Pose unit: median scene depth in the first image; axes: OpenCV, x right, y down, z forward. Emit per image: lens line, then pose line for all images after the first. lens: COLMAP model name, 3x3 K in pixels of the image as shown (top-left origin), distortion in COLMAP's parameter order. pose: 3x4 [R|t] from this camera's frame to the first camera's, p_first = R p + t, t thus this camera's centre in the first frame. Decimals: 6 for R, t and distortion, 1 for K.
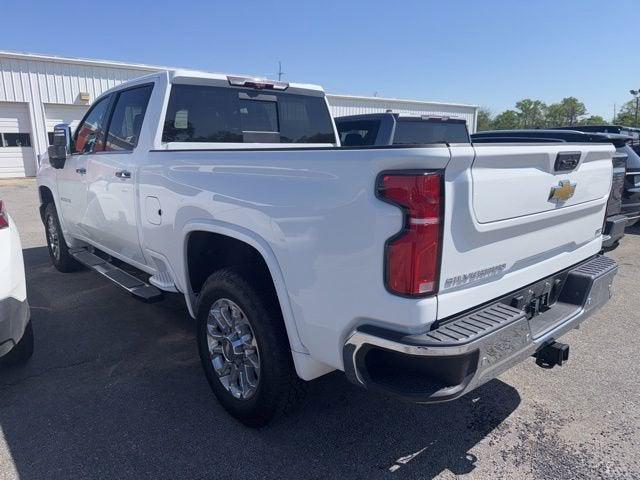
lens RADIAL K [[503.8, 0, 318.2], [0, 503.8, 237.7], [0, 0, 1]] dist [0.055316, -0.073723]
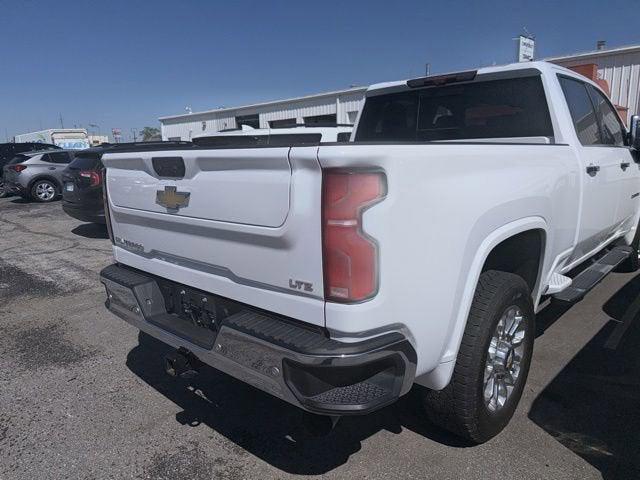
lens RADIAL K [[503.8, 0, 318.2], [0, 503.8, 237.7], [0, 0, 1]] dist [0.055316, -0.073723]
pose [[0.014760, 0.170398, -0.985265, 1.191169], [-0.150009, 0.974597, 0.166305, -0.179260], [0.988574, 0.145344, 0.039946, 1.028247]]
